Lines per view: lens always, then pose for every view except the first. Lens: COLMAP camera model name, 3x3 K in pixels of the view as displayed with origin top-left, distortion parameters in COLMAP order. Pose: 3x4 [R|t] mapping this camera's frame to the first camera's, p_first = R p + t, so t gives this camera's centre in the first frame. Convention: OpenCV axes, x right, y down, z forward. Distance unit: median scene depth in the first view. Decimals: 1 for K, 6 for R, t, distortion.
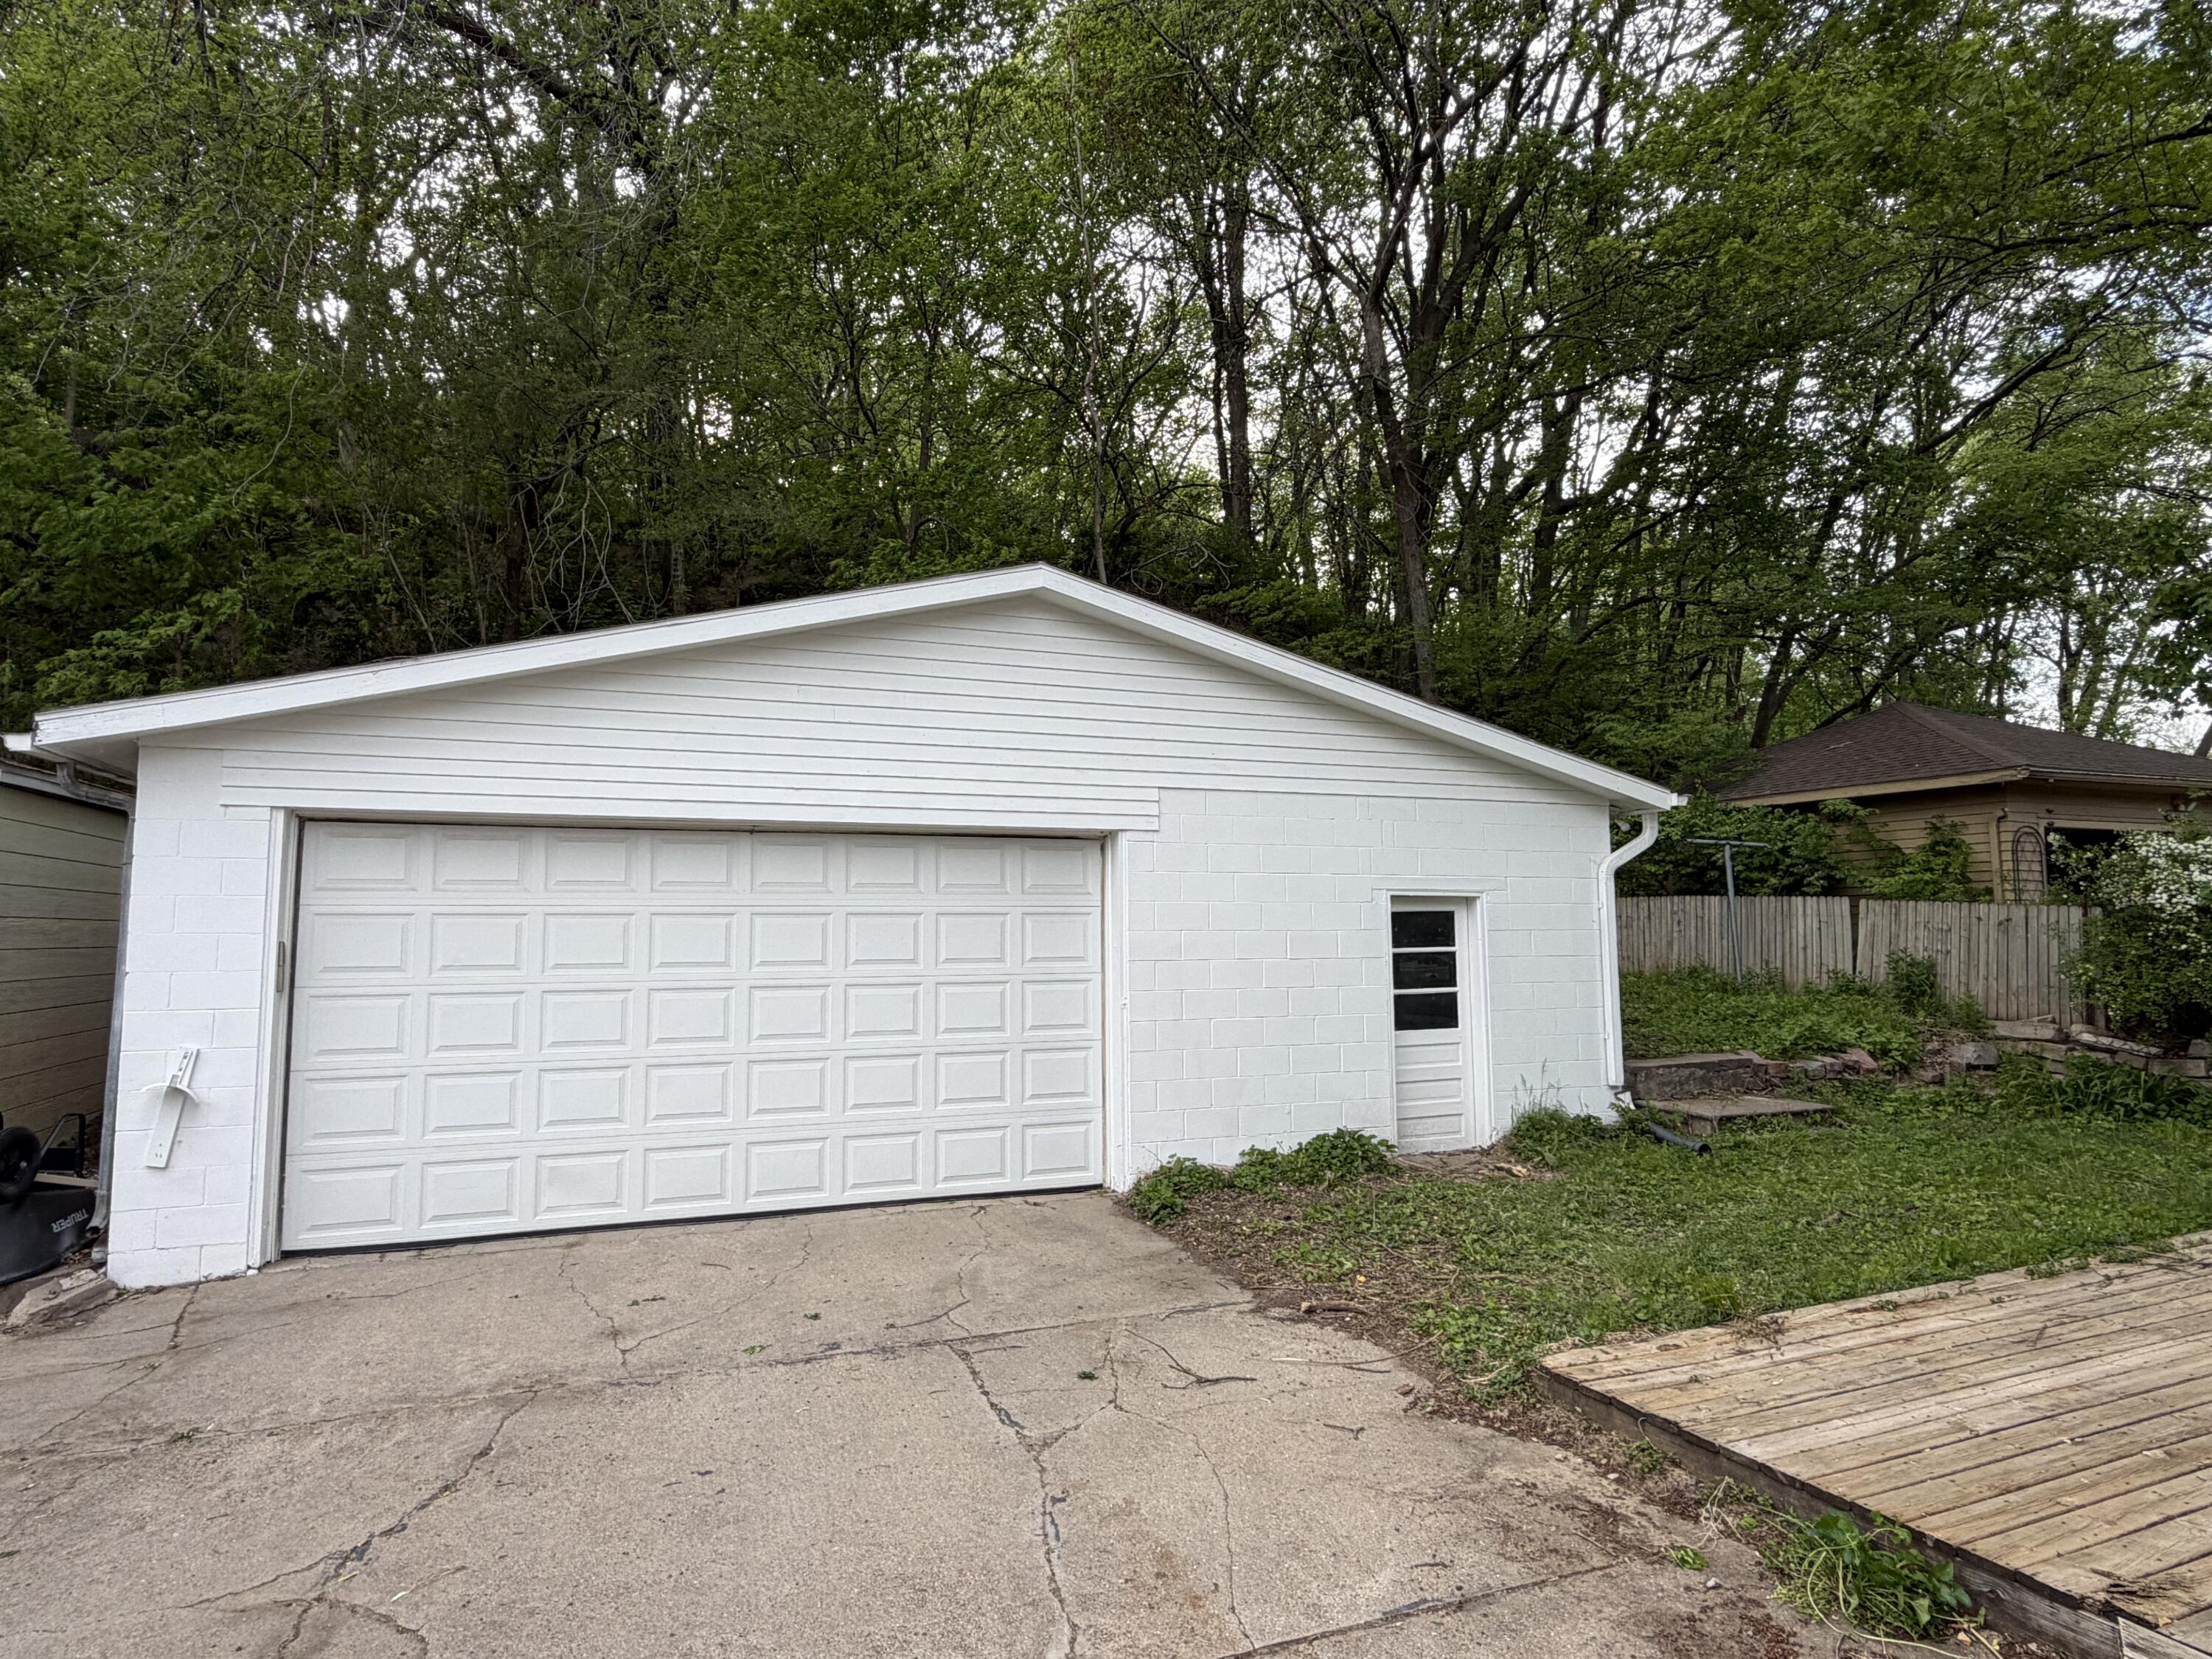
lens RADIAL K [[1241.1, 0, 1101.8], [0, 1241.1, 837.6], [0, 0, 1]] dist [-0.001761, -0.000443]
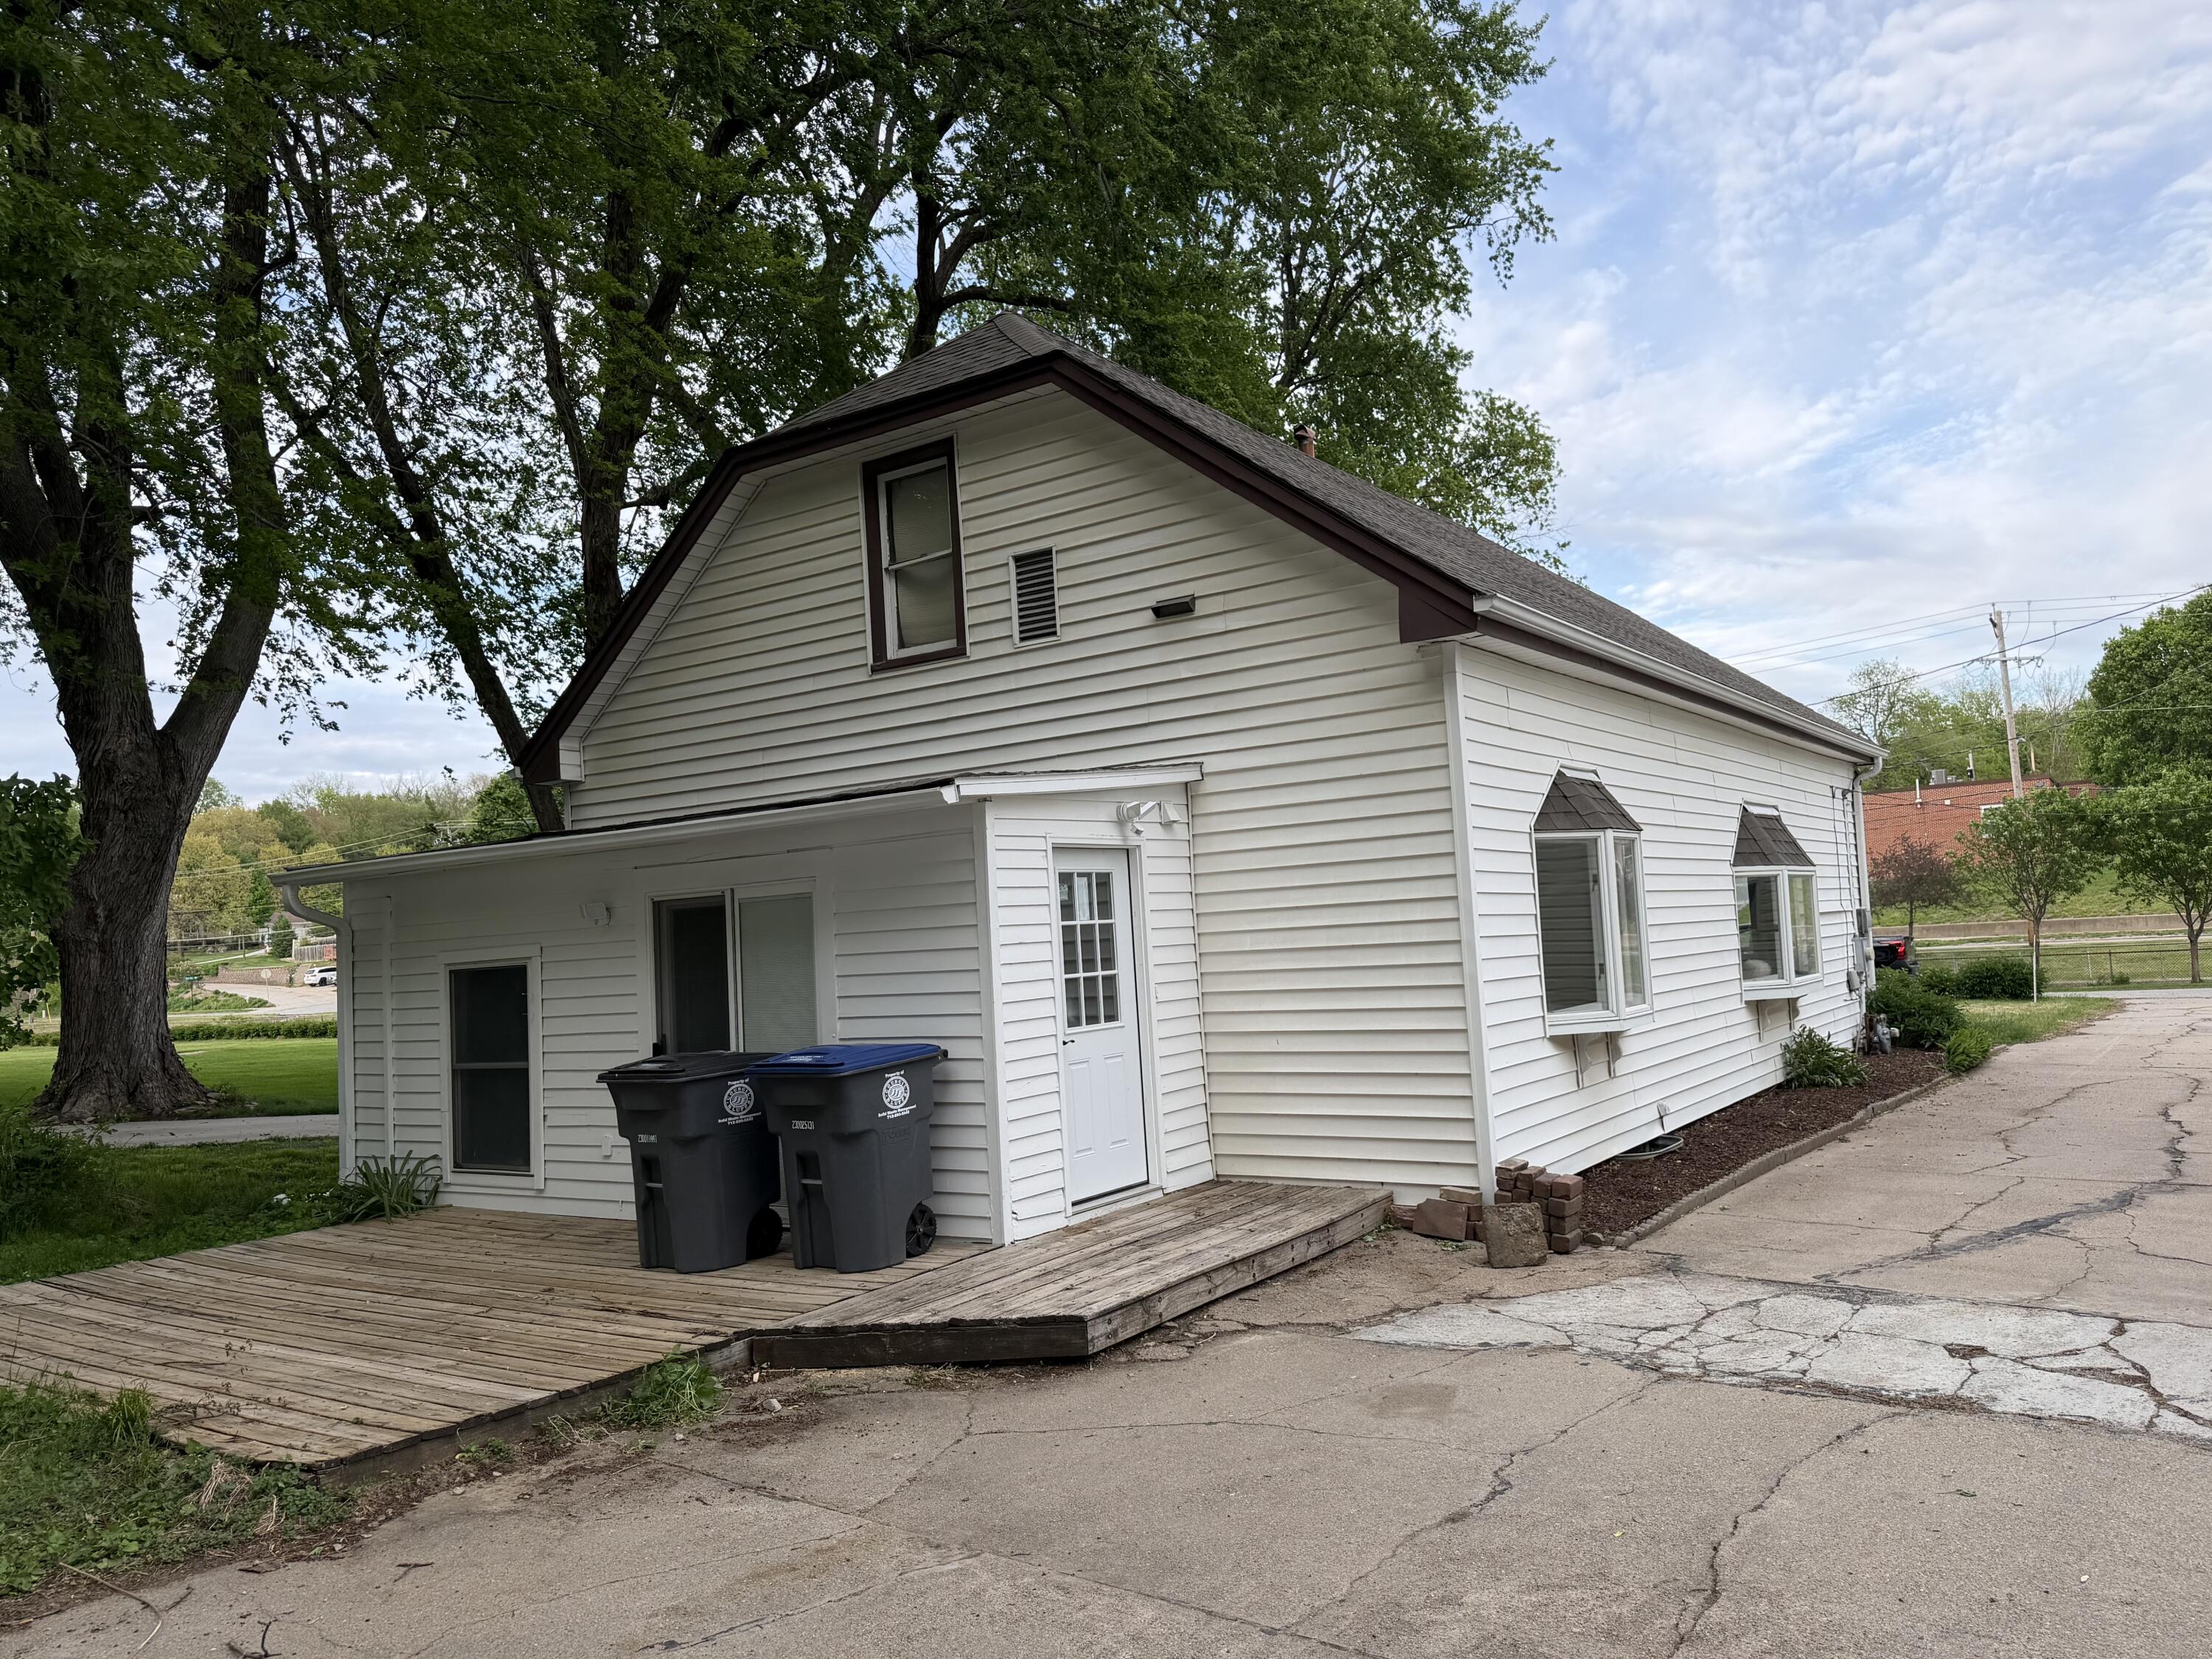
lens RADIAL K [[1612.7, 0, 1103.1], [0, 1612.7, 829.5], [0, 0, 1]] dist [0.005164, 0.004752]
pose [[-0.532901, 0.079326, 0.842451, -1.251759], [-0.030750, 0.993123, -0.112964, 0.083054], [-0.845619, -0.086104, -0.526797, 1.443764]]
